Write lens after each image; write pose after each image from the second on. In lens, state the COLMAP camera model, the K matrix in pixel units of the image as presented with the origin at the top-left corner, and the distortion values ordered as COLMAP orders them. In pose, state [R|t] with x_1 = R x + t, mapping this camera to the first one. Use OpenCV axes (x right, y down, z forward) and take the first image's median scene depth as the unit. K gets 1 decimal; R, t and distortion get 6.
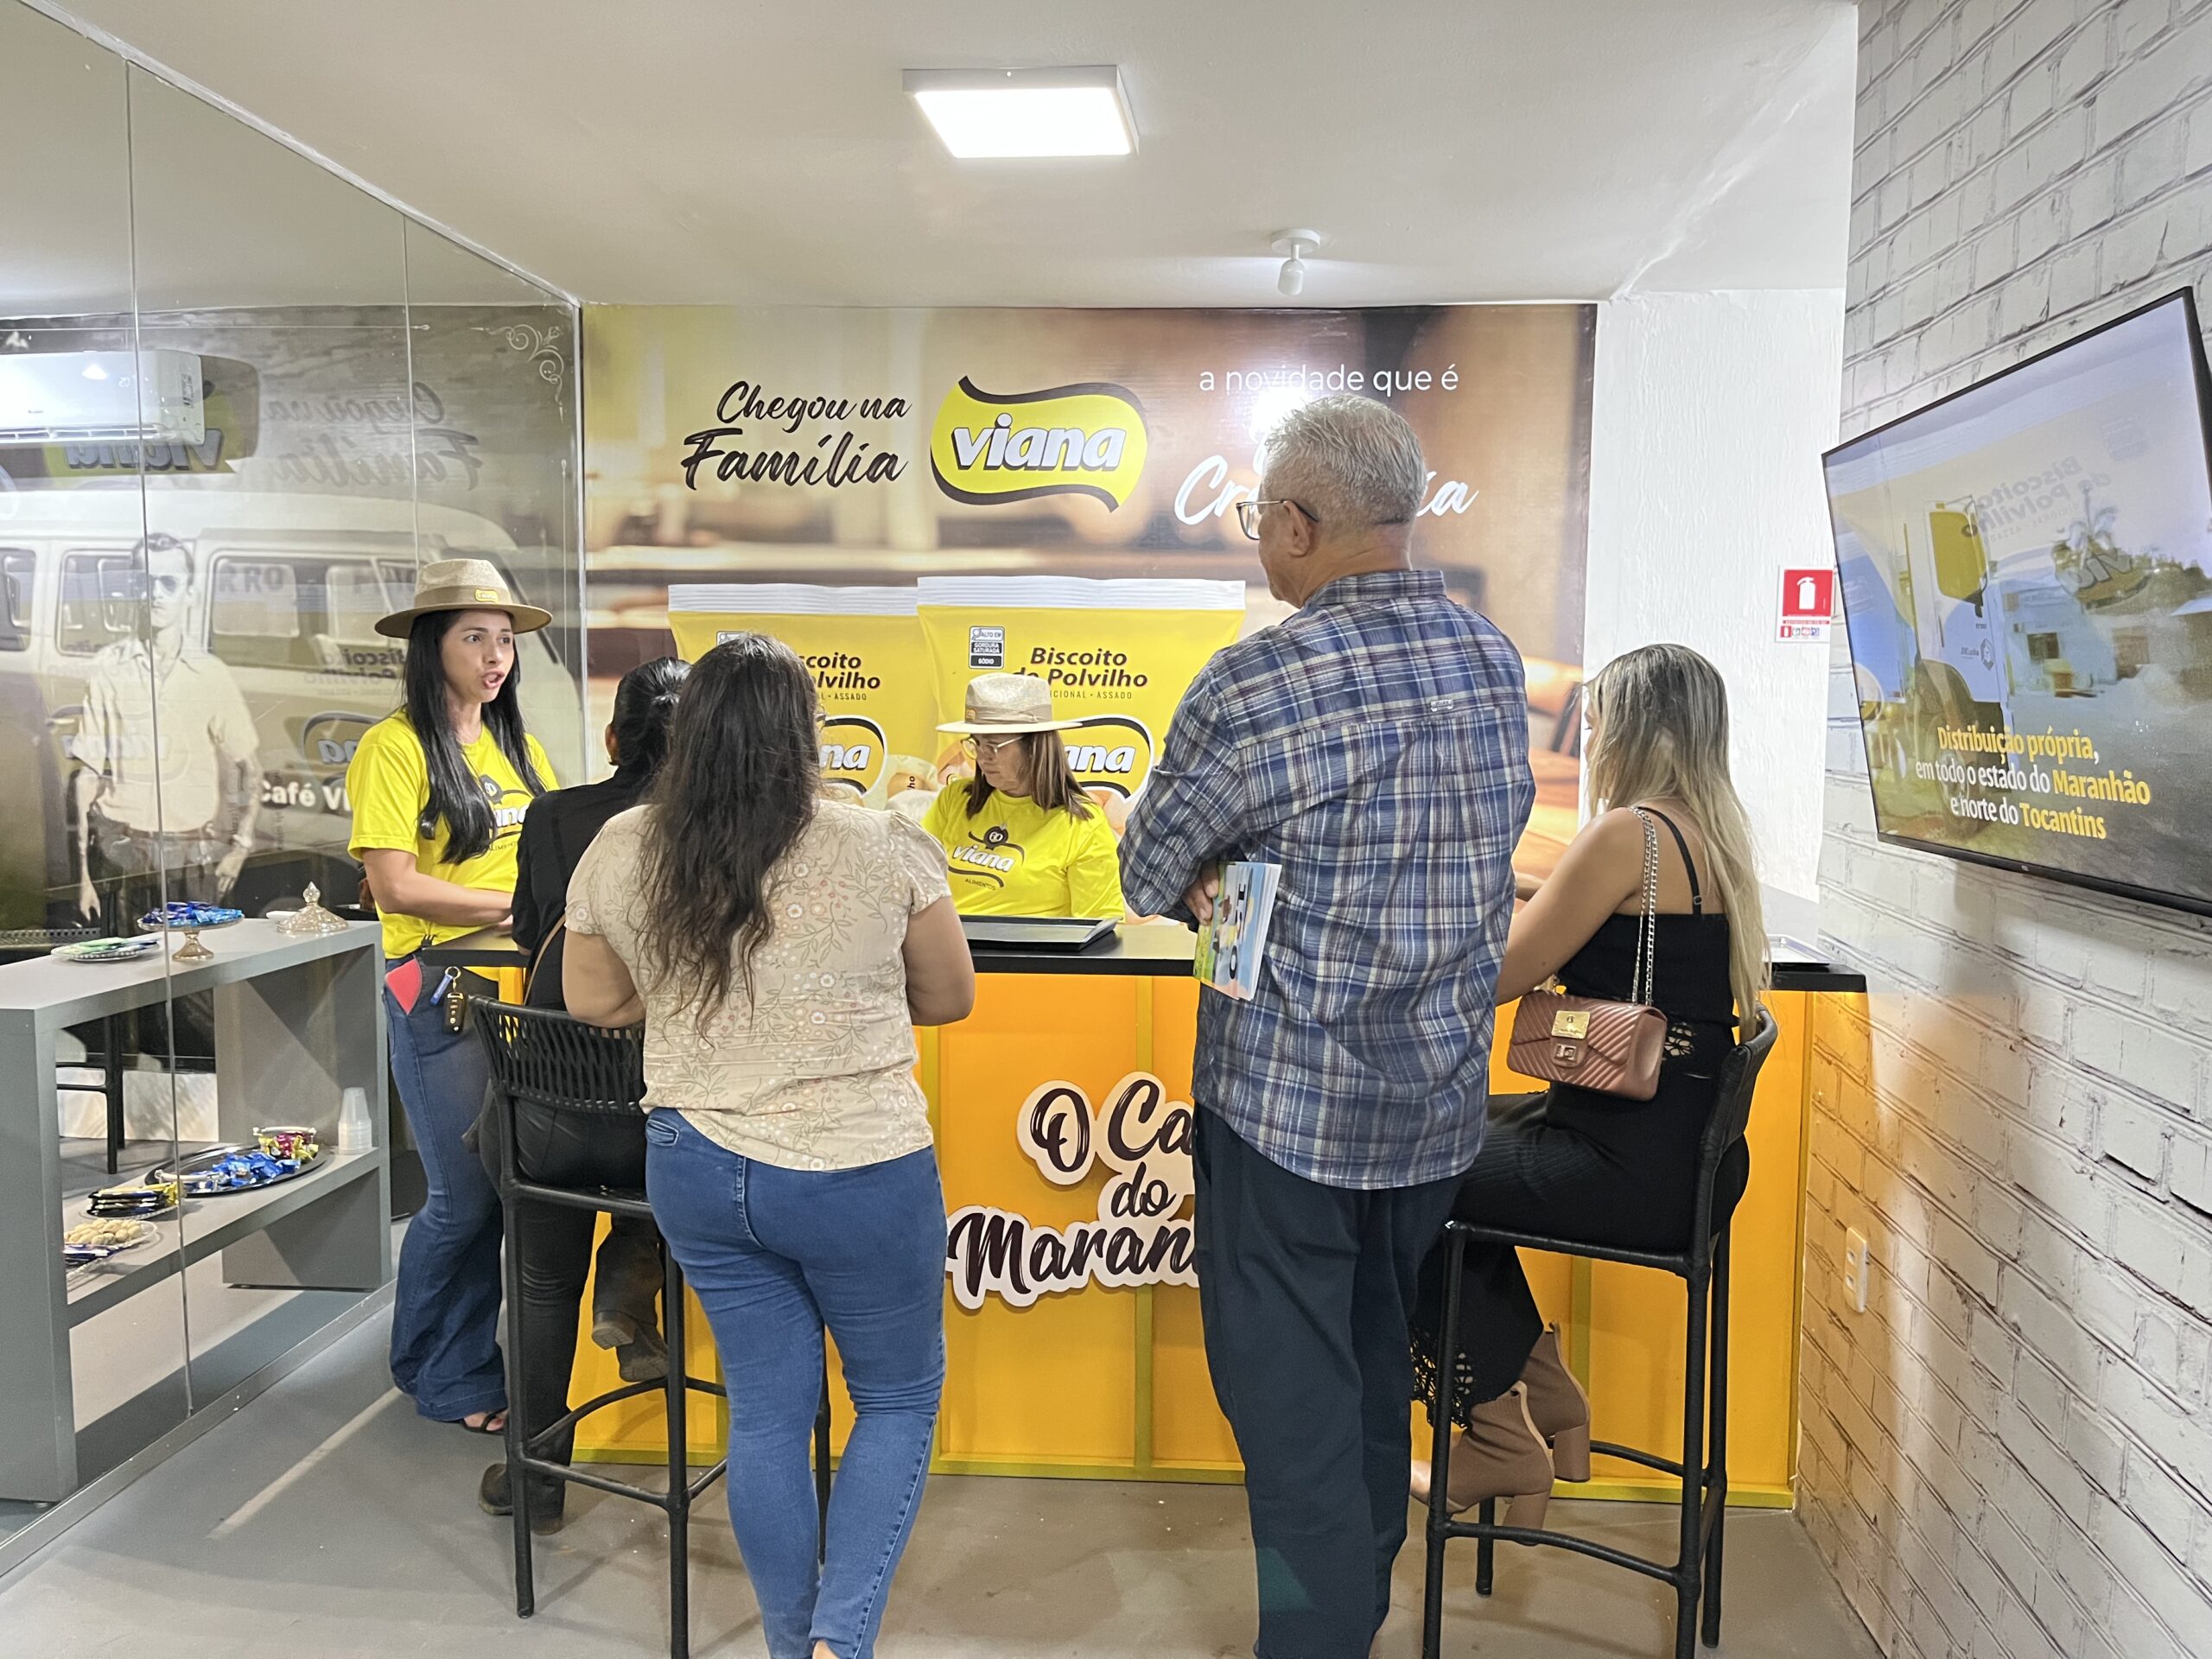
lens RADIAL K [[1662.6, 0, 1109.3], [0, 1662.6, 830.3], [0, 0, 1]] dist [0.063604, -0.086196]
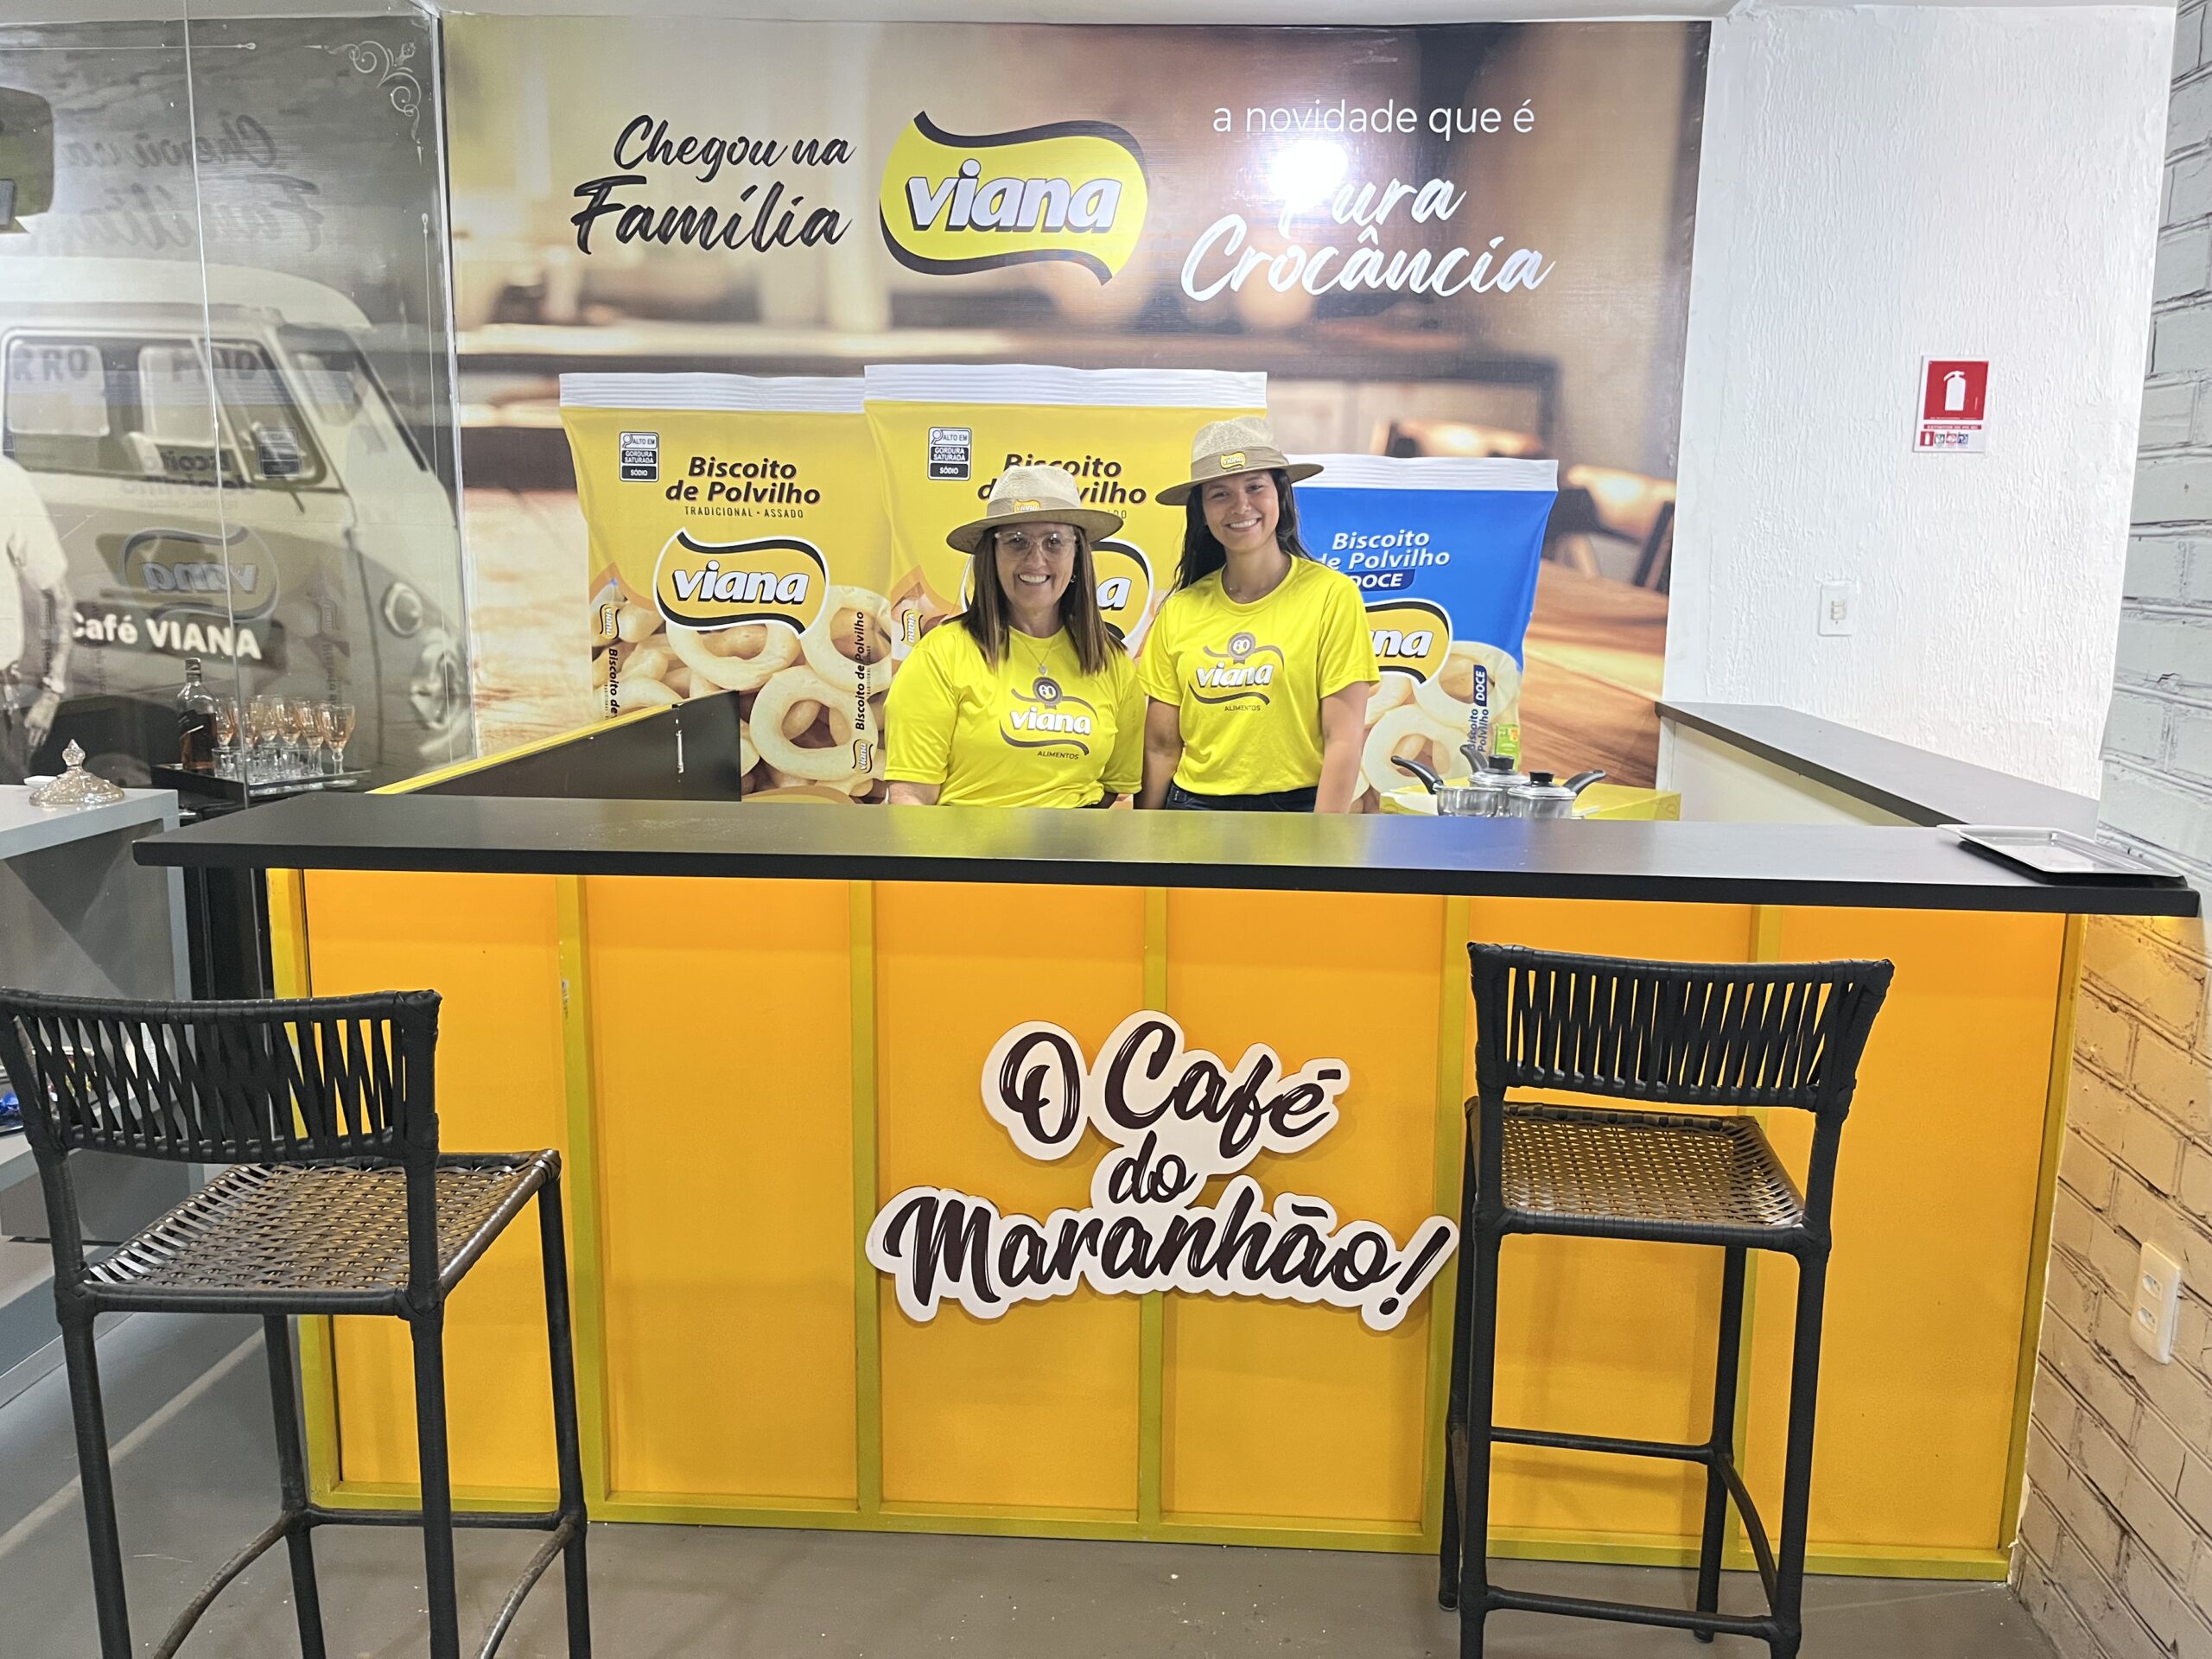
lens RADIAL K [[1662.6, 0, 1109.6], [0, 1662.6, 820.7], [0, 0, 1]] dist [0.063604, -0.086196]
pose [[0.999899, 0.004073, 0.013633, -0.005584], [-0.005216, 0.996379, 0.084861, -0.000231], [-0.013238, -0.084923, 0.996300, 0.166528]]
